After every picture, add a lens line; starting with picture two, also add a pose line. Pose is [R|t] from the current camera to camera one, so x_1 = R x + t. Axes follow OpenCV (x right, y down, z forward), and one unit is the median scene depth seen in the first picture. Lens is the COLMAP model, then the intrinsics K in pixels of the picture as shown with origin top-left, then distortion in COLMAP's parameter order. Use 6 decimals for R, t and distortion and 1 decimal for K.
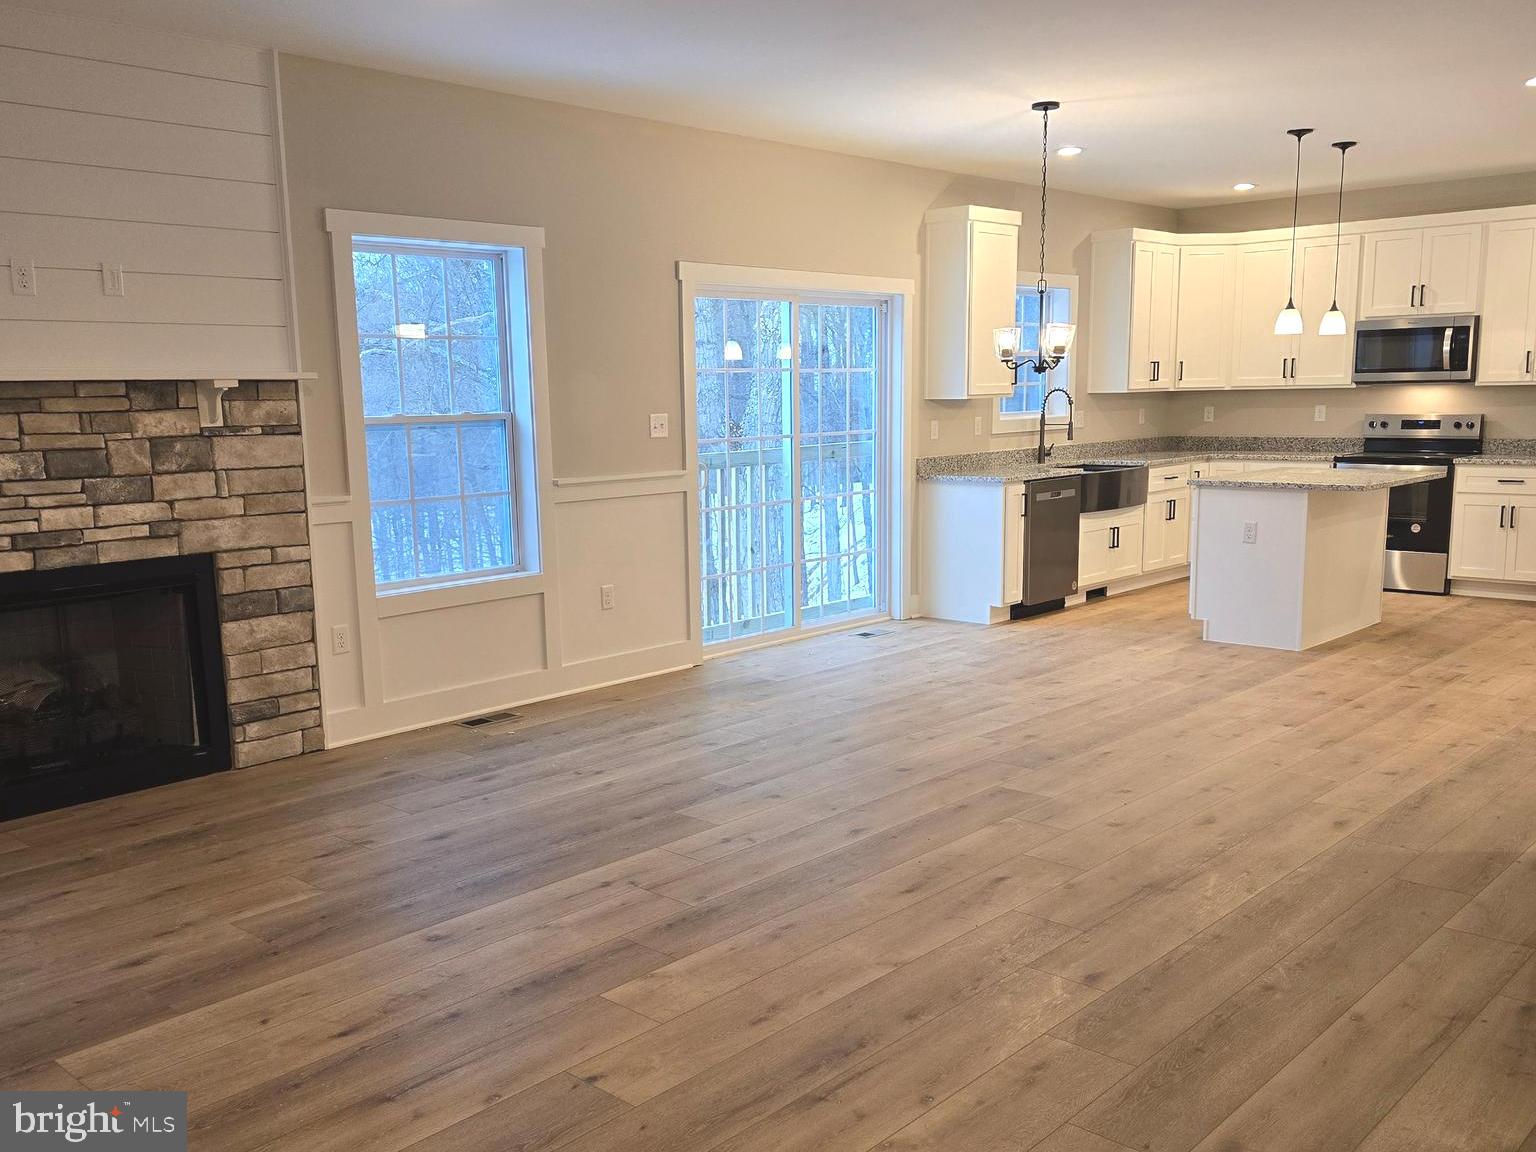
lens RADIAL K [[1368.5, 0, 742.2], [0, 1368.5, 619.9], [0, 0, 1]] dist [0.111877, -0.163763]
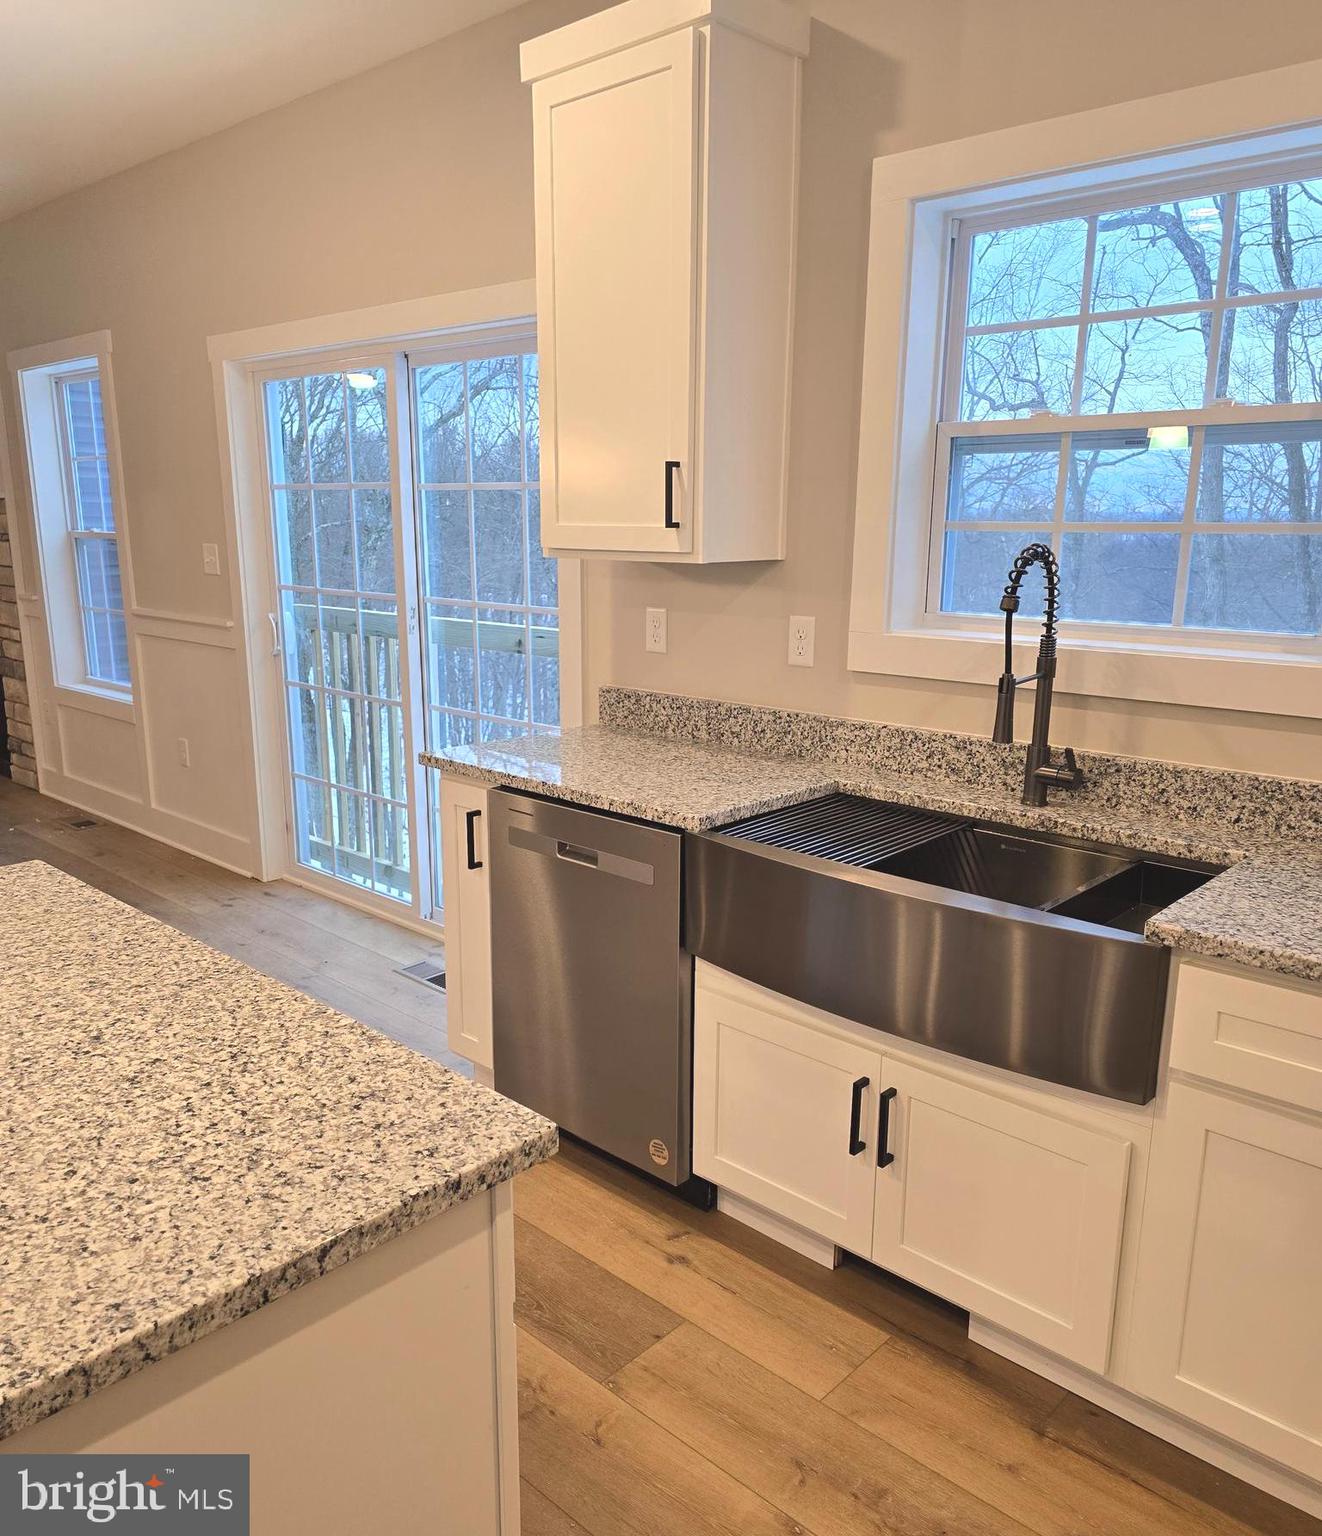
lens RADIAL K [[1186.2, 0, 638.8], [0, 1186.2, 802.0], [0, 0, 1]] dist [0.050519, -0.026569]
pose [[-0.008385, 0.251921, -0.967711, 0.762729], [-0.172487, 0.952875, 0.249554, -0.268306], [0.984976, 0.169010, 0.035463, 1.499096]]
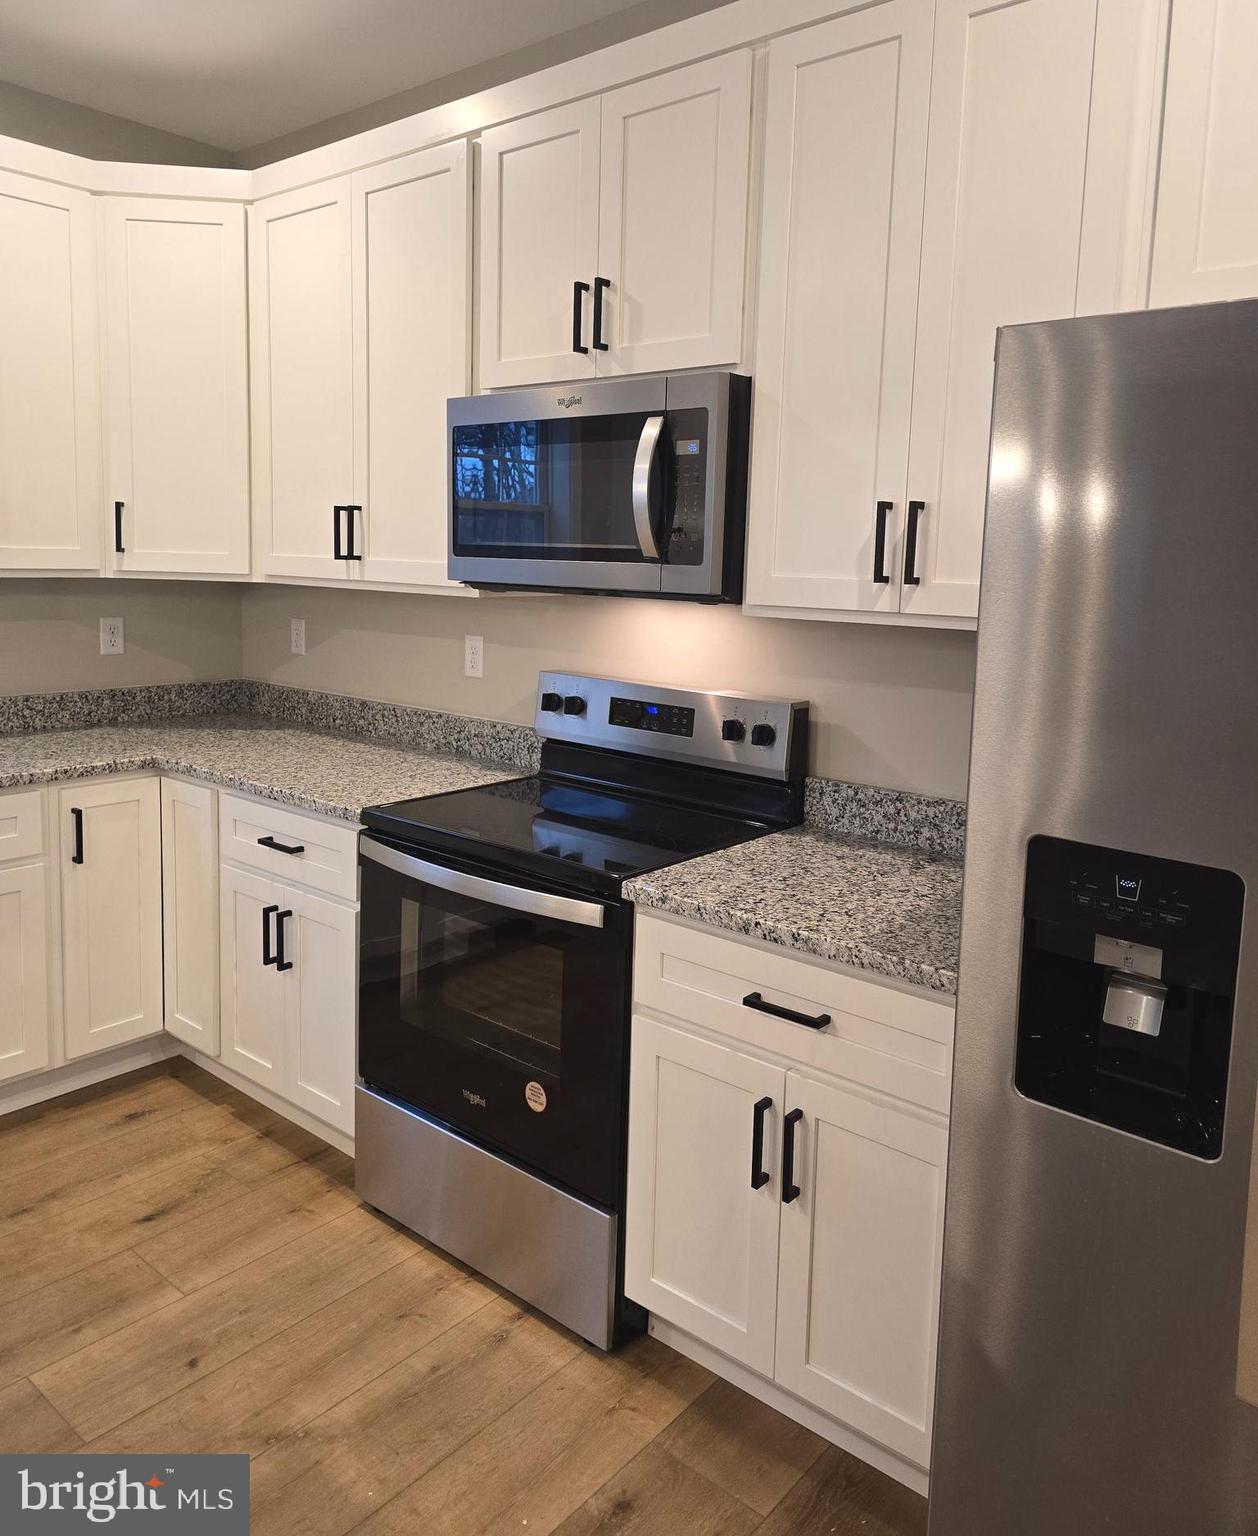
lens RADIAL K [[1124.8, 0, 612.0], [0, 1124.8, 678.6], [0, 0, 1]] dist [0.054588, -0.010103]
pose [[0.998369, 0.038648, 0.042018, 0.782592], [-0.036246, 0.997745, -0.056492, -0.224480], [-0.044107, 0.054877, 0.997518, 1.223641]]
